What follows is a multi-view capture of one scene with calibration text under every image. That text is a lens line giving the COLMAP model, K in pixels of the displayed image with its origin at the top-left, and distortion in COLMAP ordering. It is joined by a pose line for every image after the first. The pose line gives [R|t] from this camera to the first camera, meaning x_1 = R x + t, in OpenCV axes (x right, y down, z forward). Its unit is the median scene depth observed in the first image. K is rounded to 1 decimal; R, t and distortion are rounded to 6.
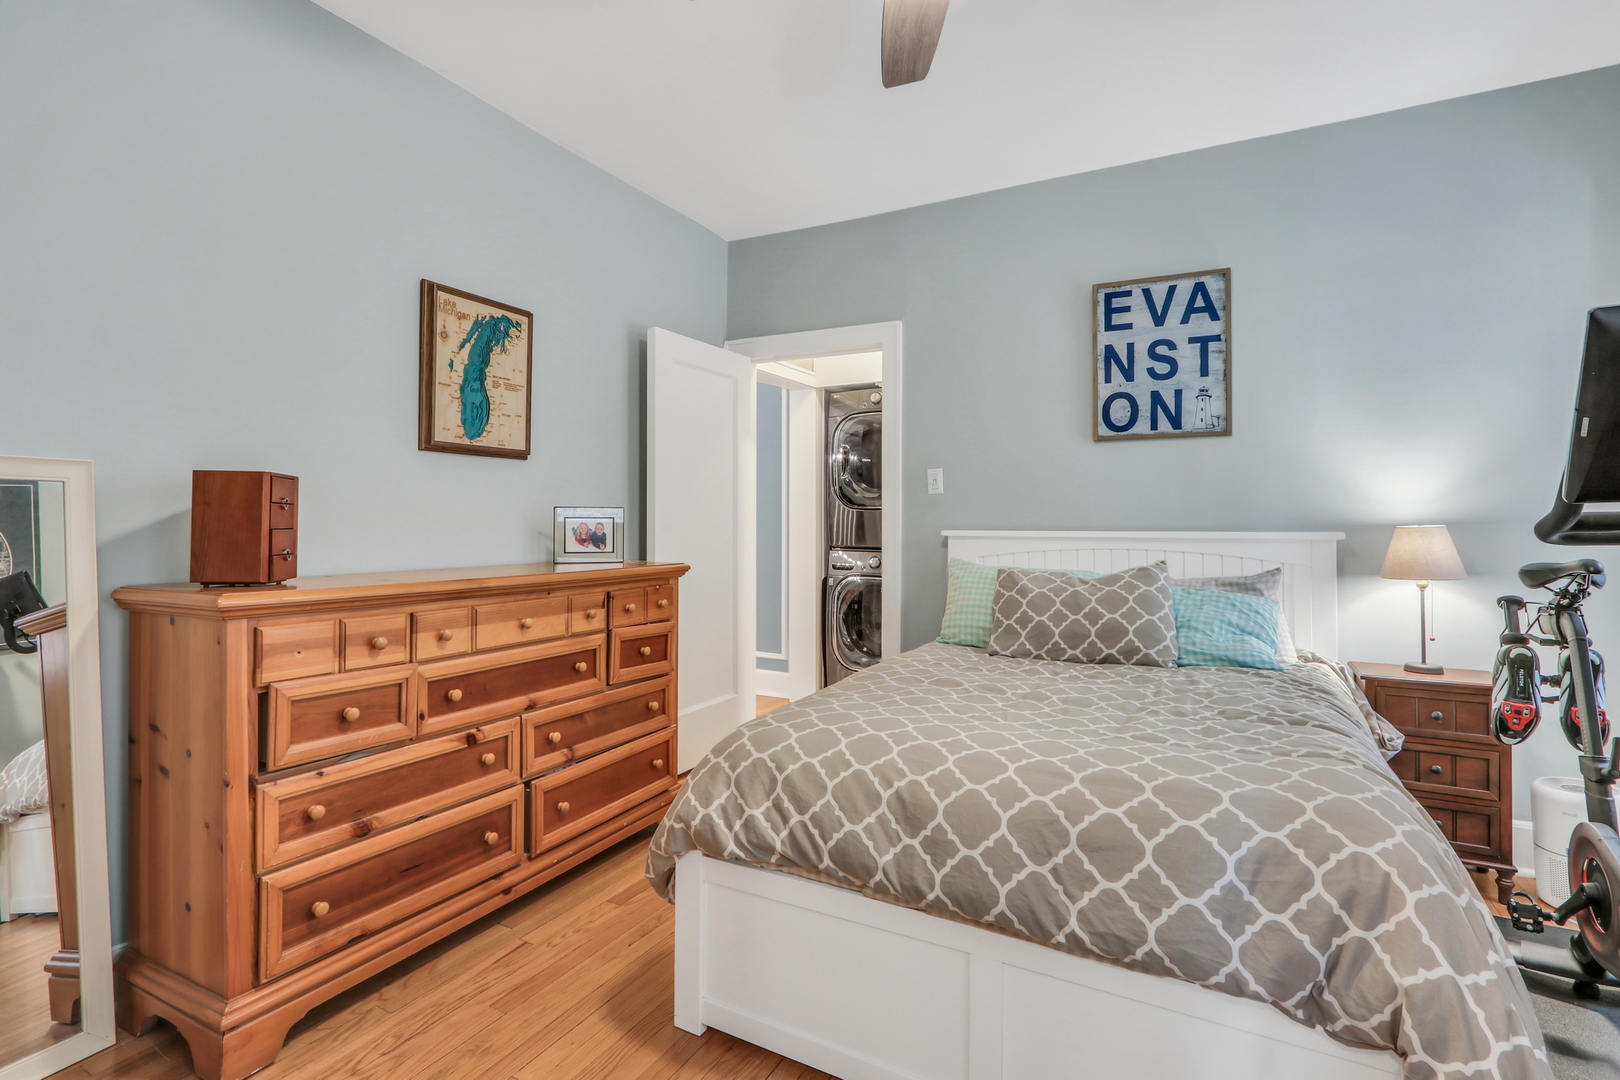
lens RADIAL K [[777.2, 0, 809.7], [0, 777.2, 524.2], [0, 0, 1]] dist [-0.014199, 0.001345]
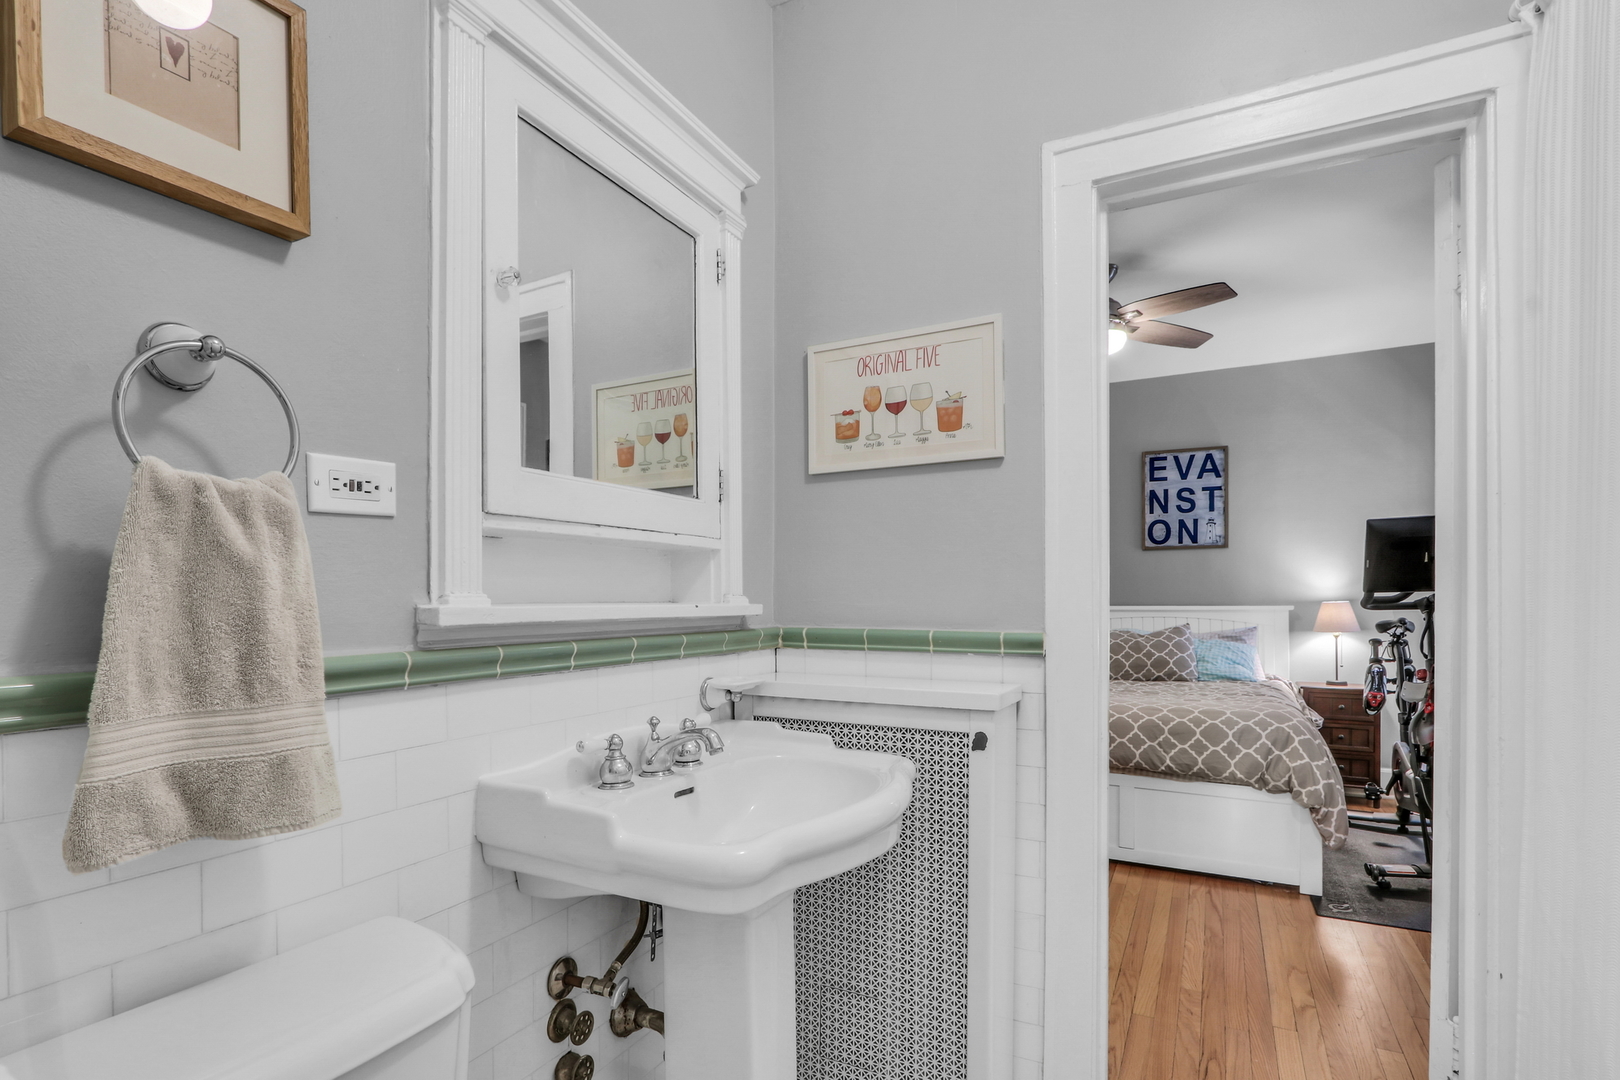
lens RADIAL K [[777.2, 0, 810.8], [0, 777.2, 616.3], [0, 0, 1]] dist [-0.014199, 0.001345]
pose [[0.999916, -0.005382, 0.011751, -0.429328], [0.005160, 0.999809, 0.018873, -0.004157], [-0.011850, -0.018811, 0.999753, -0.756803]]
